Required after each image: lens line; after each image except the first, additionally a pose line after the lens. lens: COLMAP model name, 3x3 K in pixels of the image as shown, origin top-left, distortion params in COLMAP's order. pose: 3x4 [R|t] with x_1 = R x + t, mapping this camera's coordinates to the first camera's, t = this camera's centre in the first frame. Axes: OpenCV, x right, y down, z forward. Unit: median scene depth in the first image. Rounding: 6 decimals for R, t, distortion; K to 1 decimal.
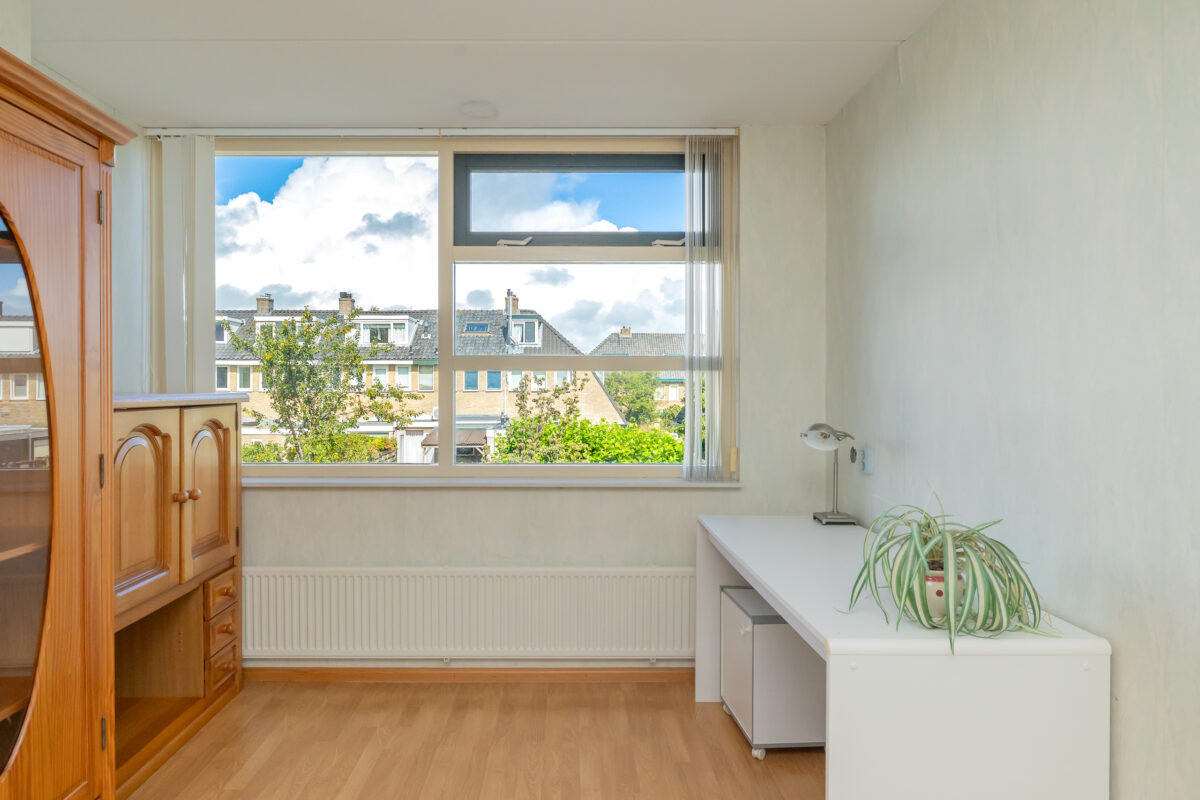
lens RADIAL K [[736.1, 0, 561.0], [0, 736.1, 394.0], [0, 0, 1]] dist [-0.002293, -0.000369]
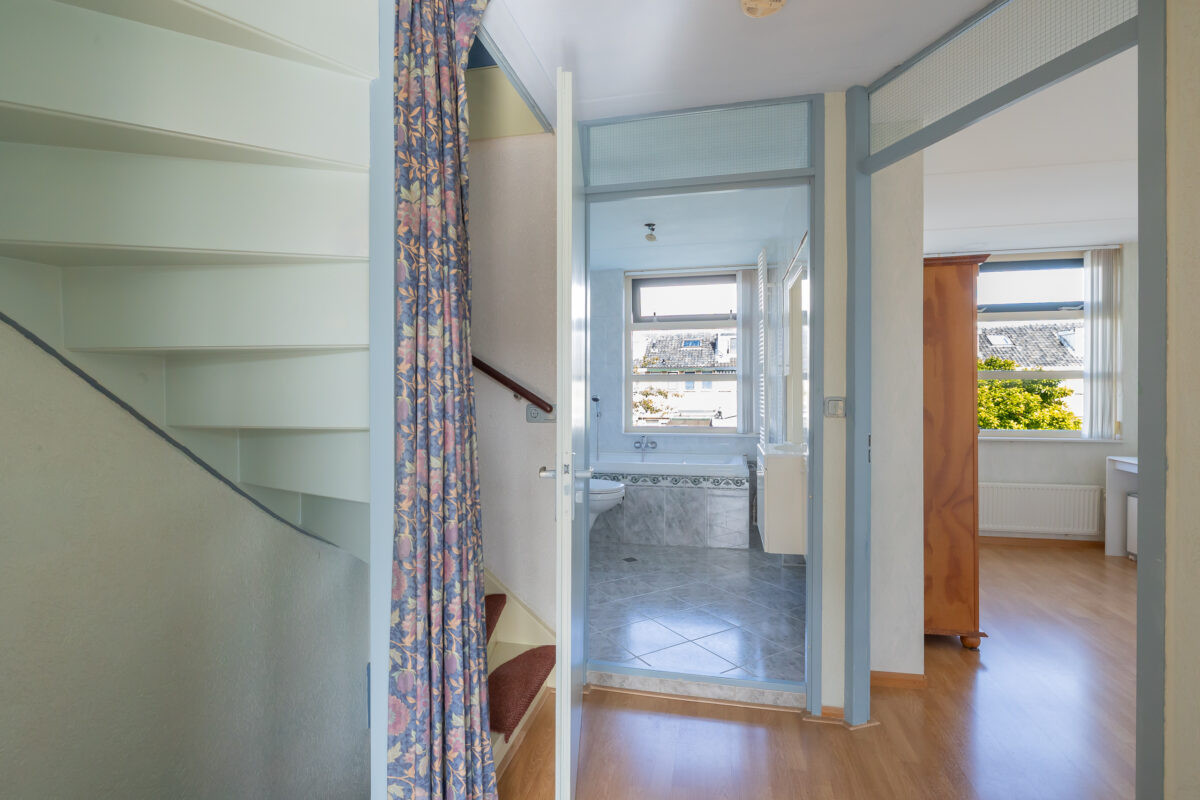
lens RADIAL K [[576.4, 0, 597.4], [0, 576.4, 399.7], [0, 0, 1]] dist [-0.001512, 0.000054]
pose [[0.975975, -0.000601, -0.217882, -0.732385], [0.002955, 0.999941, 0.010481, 0.001272], [0.217863, -0.010873, 0.975919, -0.688459]]
